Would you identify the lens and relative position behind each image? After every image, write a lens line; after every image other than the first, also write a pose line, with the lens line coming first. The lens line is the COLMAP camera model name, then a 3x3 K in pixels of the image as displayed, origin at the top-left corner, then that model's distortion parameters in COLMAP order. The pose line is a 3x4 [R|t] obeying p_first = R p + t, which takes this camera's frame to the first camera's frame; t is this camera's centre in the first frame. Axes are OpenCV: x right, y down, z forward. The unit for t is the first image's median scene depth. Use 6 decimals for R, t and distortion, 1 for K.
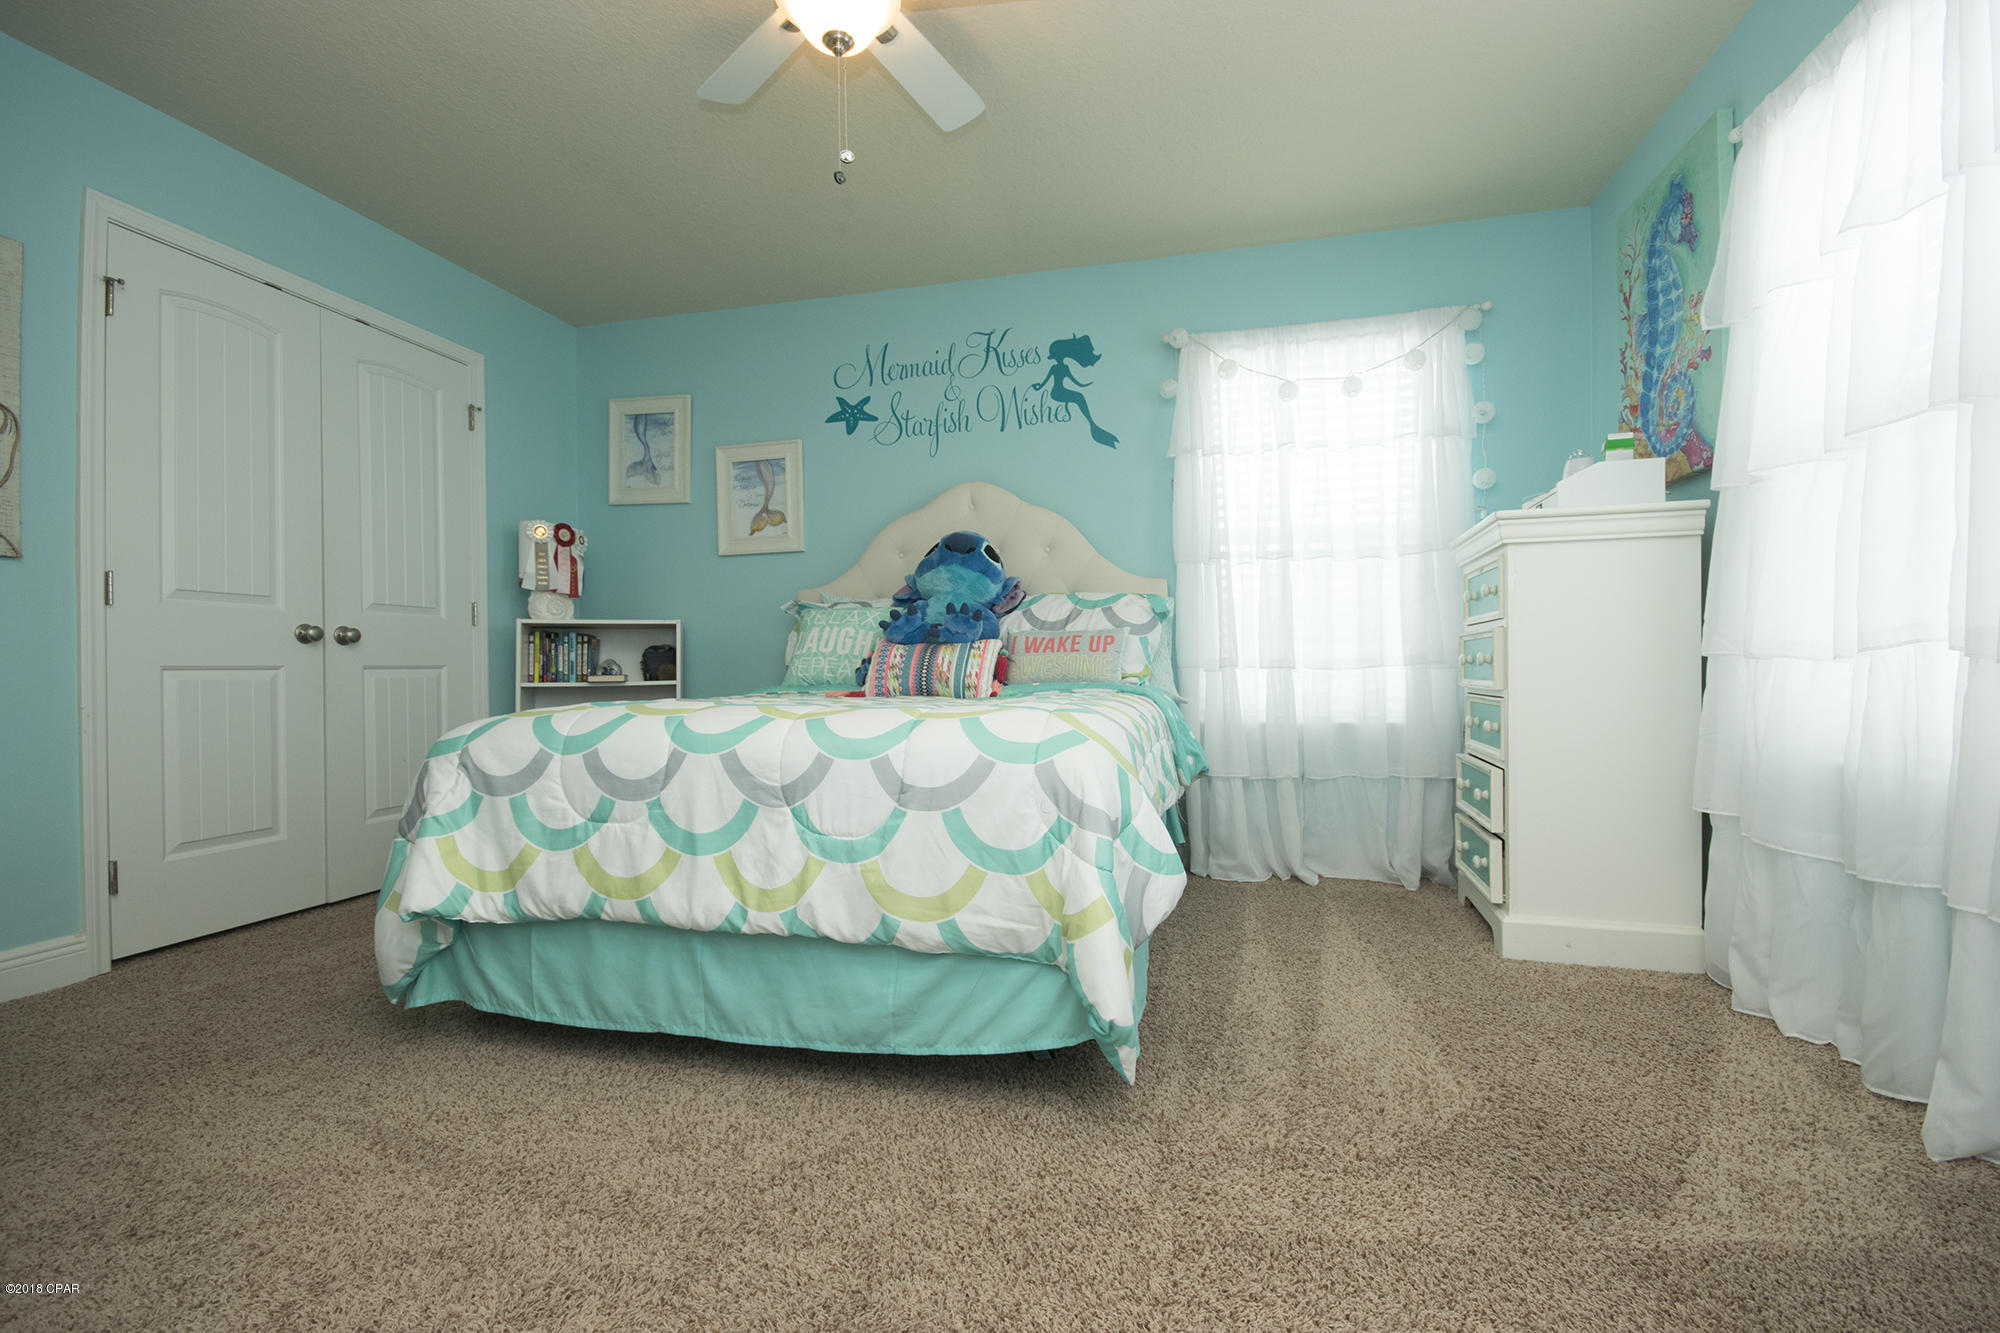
lens RADIAL K [[896.2, 0, 1000.0], [0, 896.2, 666.5], [0, 0, 1]] dist [-0.002863, -0.000713]
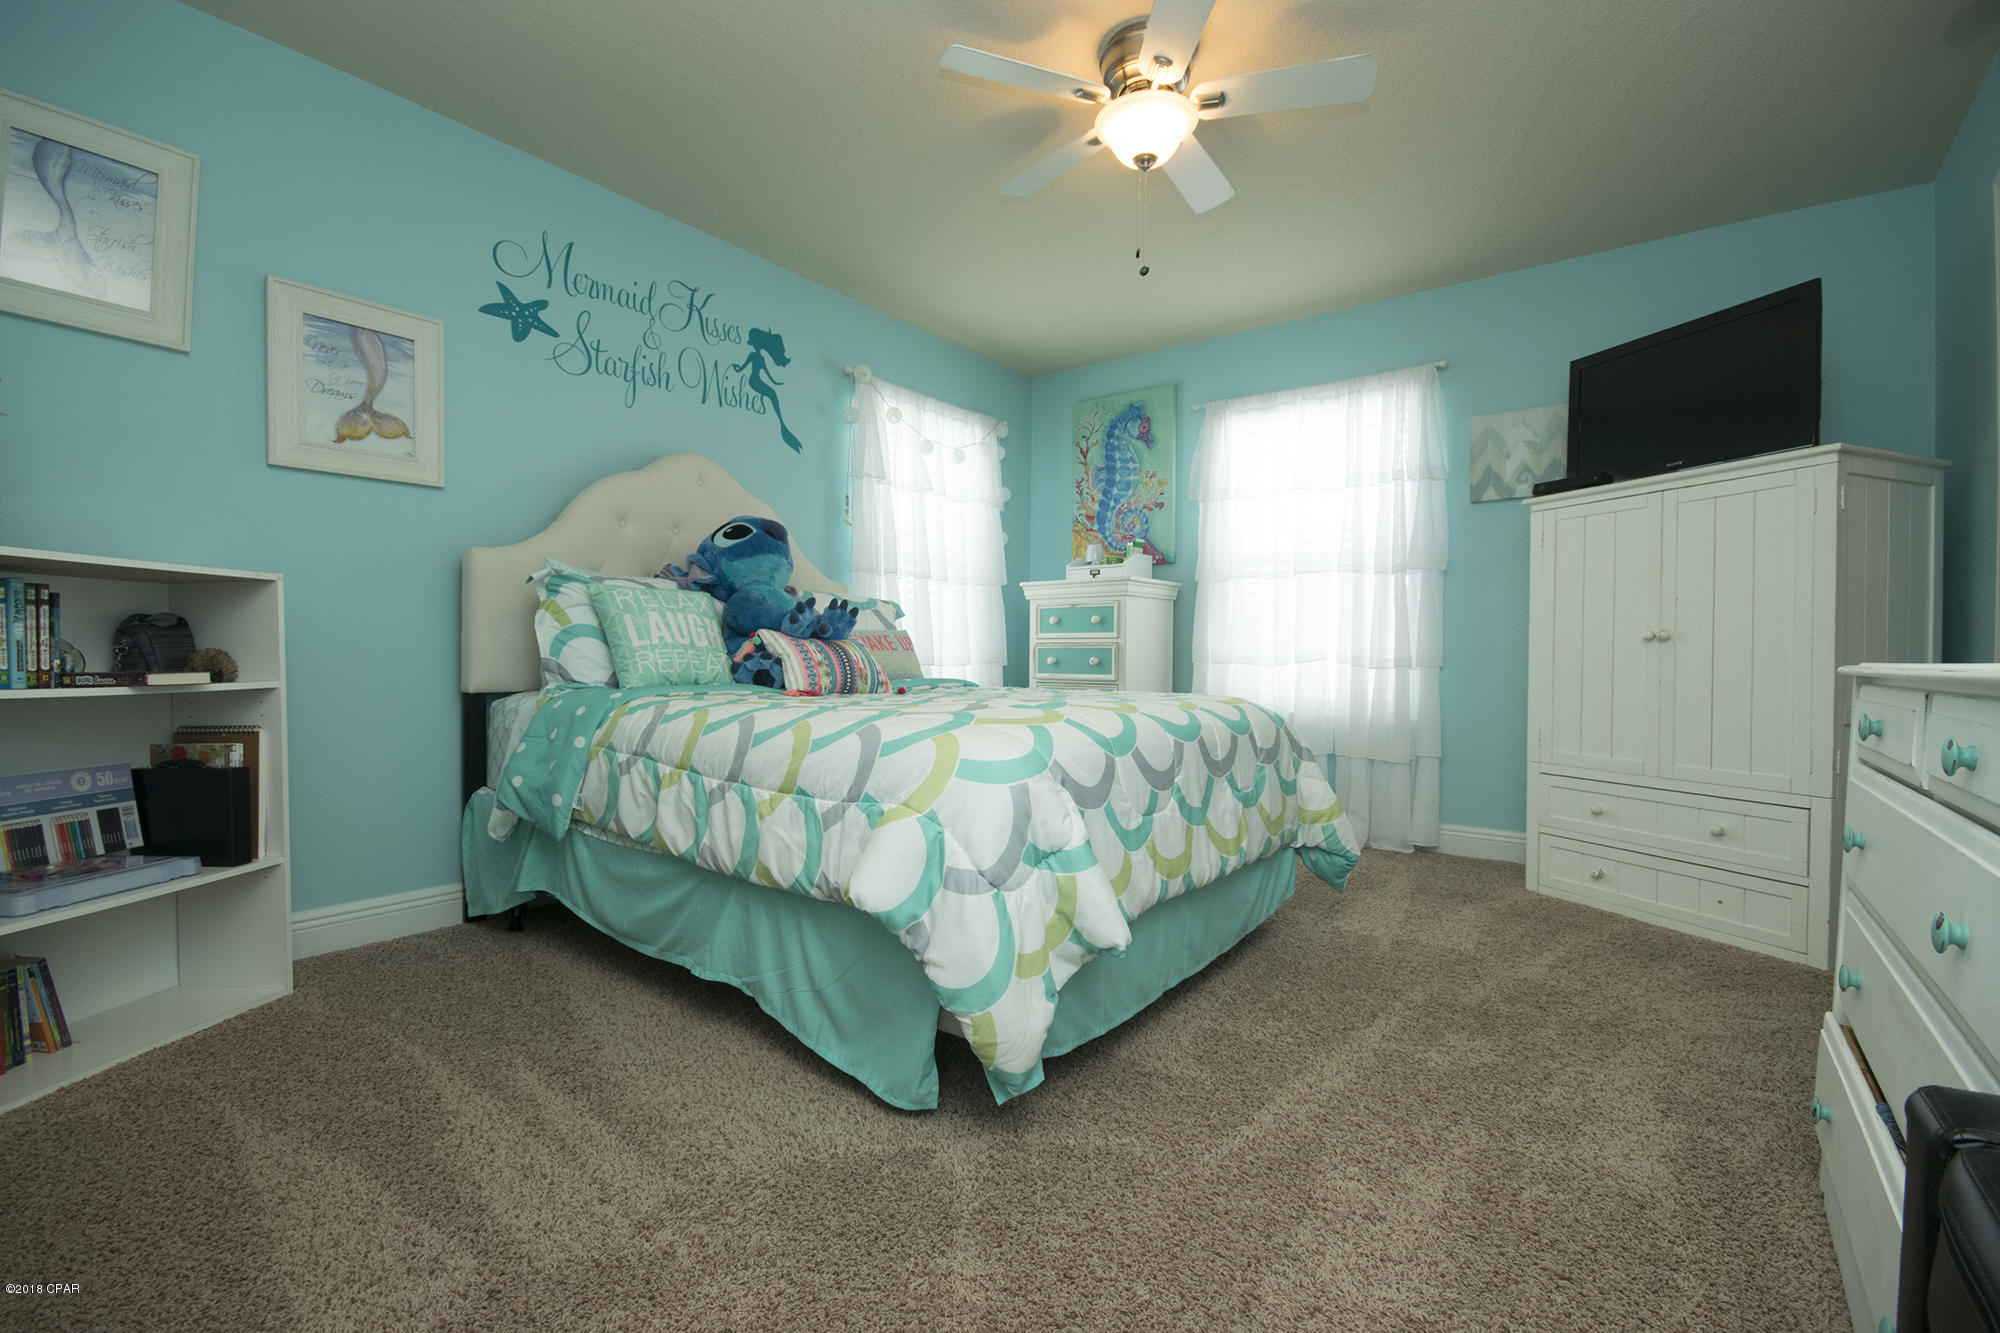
lens RADIAL K [[896.2, 0, 1000.0], [0, 896.2, 666.5], [0, 0, 1]] dist [-0.002863, -0.000713]
pose [[0.374121, 0.001371, 0.927379, -0.736751], [-0.011668, 0.999927, 0.003228, -0.001151], [-0.927306, -0.012029, 0.374110, 0.380188]]
